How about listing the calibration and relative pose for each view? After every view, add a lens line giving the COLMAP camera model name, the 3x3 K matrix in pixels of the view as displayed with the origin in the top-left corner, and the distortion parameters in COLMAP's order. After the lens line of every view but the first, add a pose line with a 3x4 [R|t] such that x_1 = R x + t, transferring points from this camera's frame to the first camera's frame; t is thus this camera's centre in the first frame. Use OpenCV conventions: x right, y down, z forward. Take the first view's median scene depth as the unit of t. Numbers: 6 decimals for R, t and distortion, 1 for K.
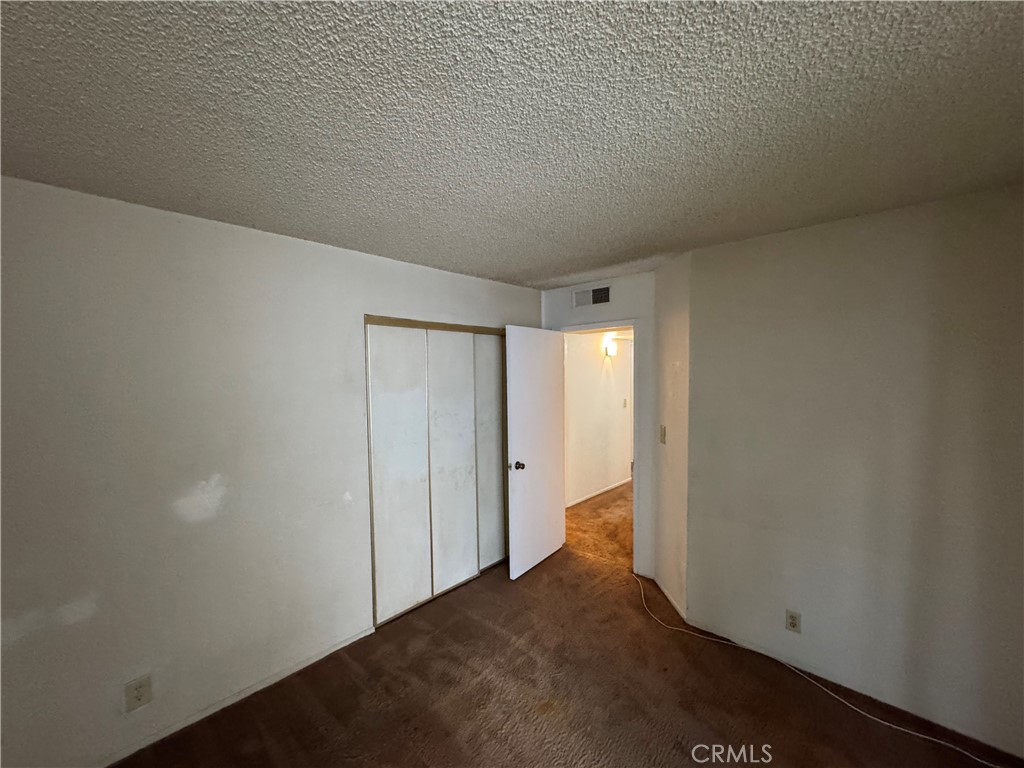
lens RADIAL K [[412.5, 0, 511.6], [0, 412.5, 387.1], [0, 0, 1]] dist [-0.004522, 0.000445]
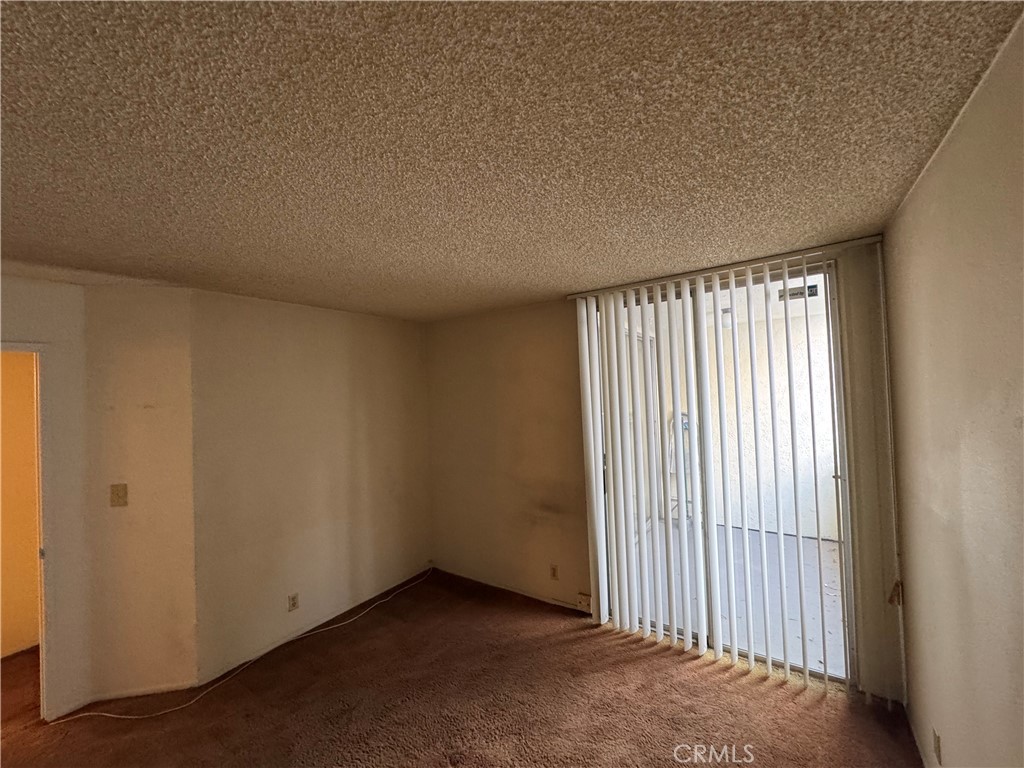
lens RADIAL K [[412.5, 0, 514.4], [0, 412.5, 384.2], [0, 0, 1]] dist [-0.004522, 0.000445]
pose [[-0.142355, 0.036255, 0.989152, -0.632914], [0.086622, 0.995951, -0.024038, -0.014443], [-0.986018, 0.082260, -0.144919, 0.405498]]
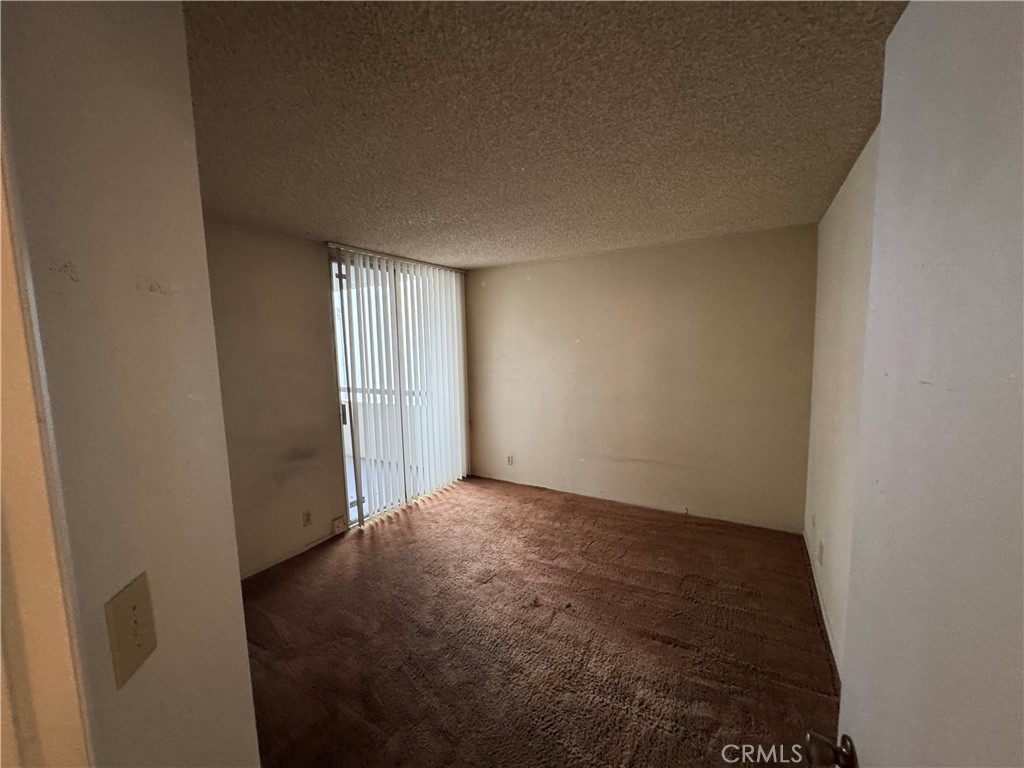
lens RADIAL K [[412.5, 0, 515.2], [0, 412.5, 383.1], [0, 0, 1]] dist [-0.004522, 0.000445]
pose [[-0.975563, 0.056777, -0.212256, 0.253888], [0.024995, 0.988442, 0.149522, -0.035579], [0.218292, 0.140563, -0.965707, 1.442552]]
